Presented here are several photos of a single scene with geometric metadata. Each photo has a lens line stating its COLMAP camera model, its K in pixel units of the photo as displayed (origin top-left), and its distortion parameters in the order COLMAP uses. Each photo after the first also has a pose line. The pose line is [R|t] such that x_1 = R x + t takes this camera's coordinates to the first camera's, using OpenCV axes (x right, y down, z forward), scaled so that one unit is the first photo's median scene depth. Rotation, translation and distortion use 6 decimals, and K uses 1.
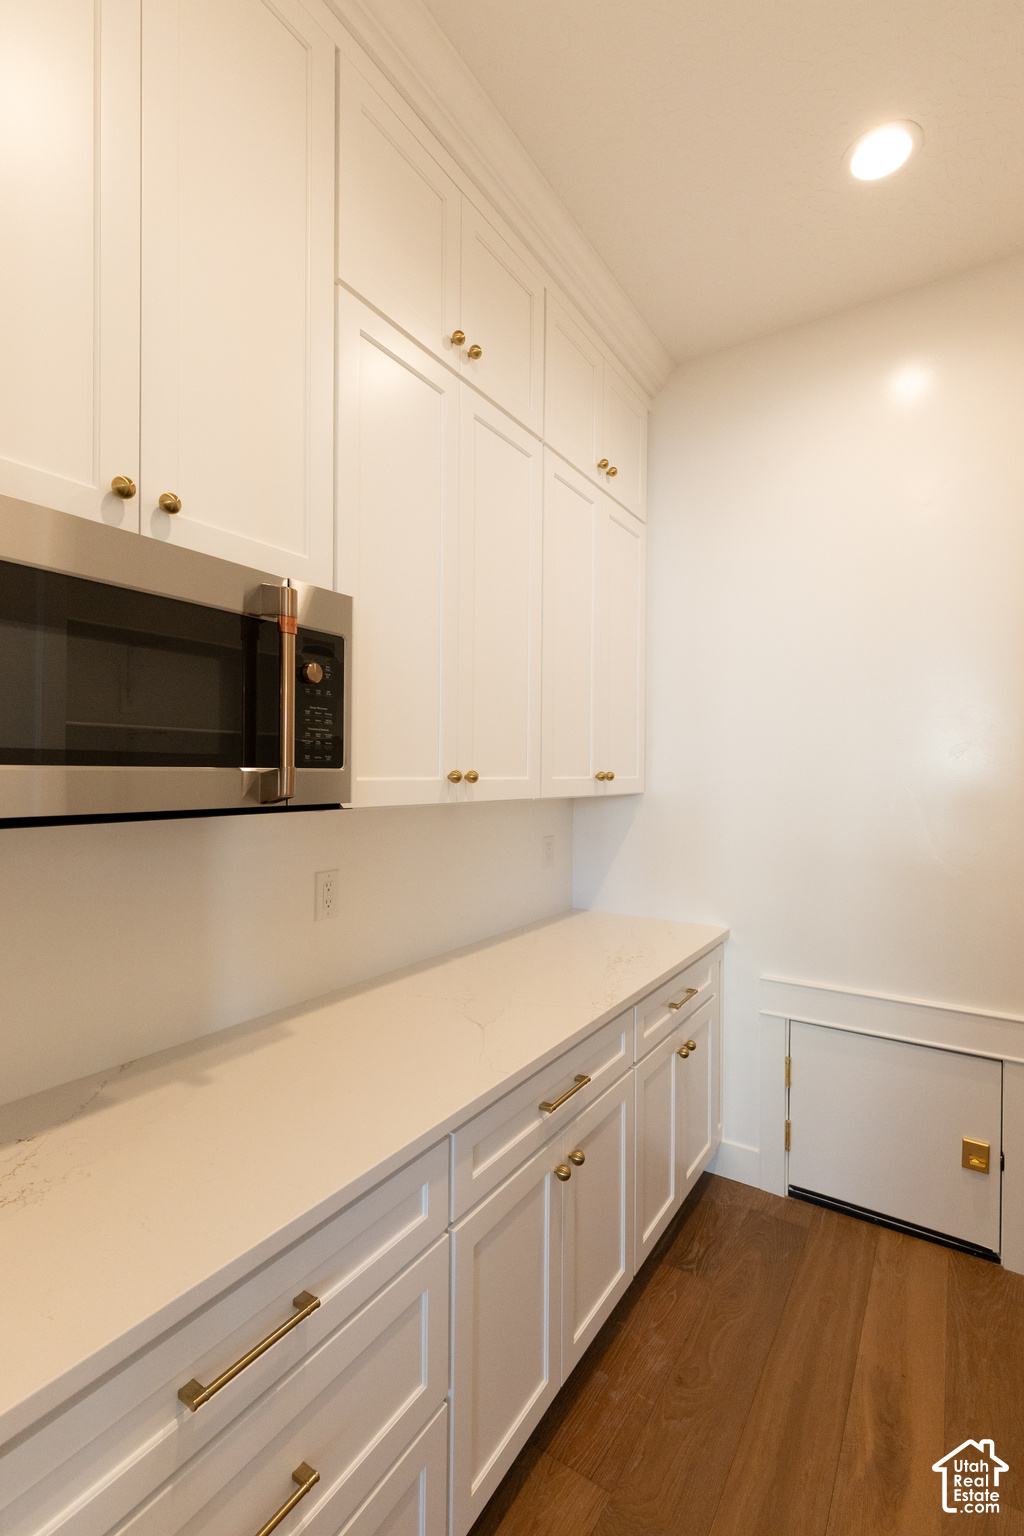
lens RADIAL K [[683.8, 0, 511.3], [0, 683.8, 777.2], [0, 0, 1]] dist [-0.001581, -0.000878]
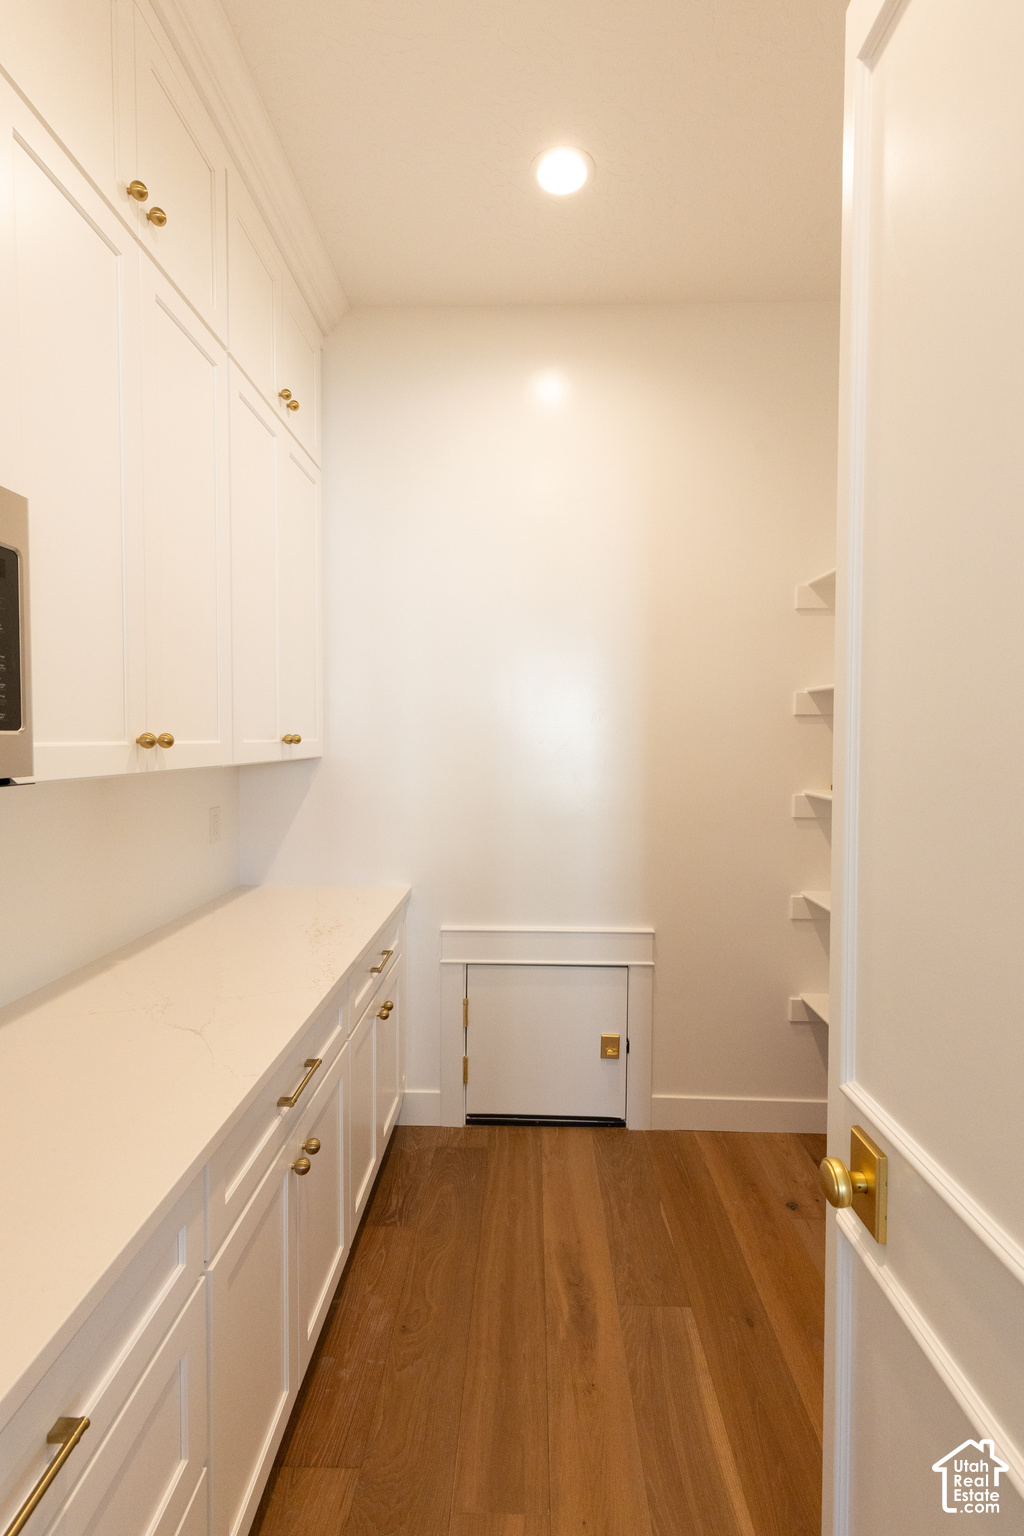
lens RADIAL K [[696.5, 0, 512.0], [0, 696.5, 768.0], [0, 0, 1]] dist [-0.000597, -0.000561]
pose [[0.850927, -0.027789, 0.524548, -0.119752], [0.006803, 0.999099, 0.041893, -0.000008], [-0.525240, -0.032080, 0.850349, 0.045967]]
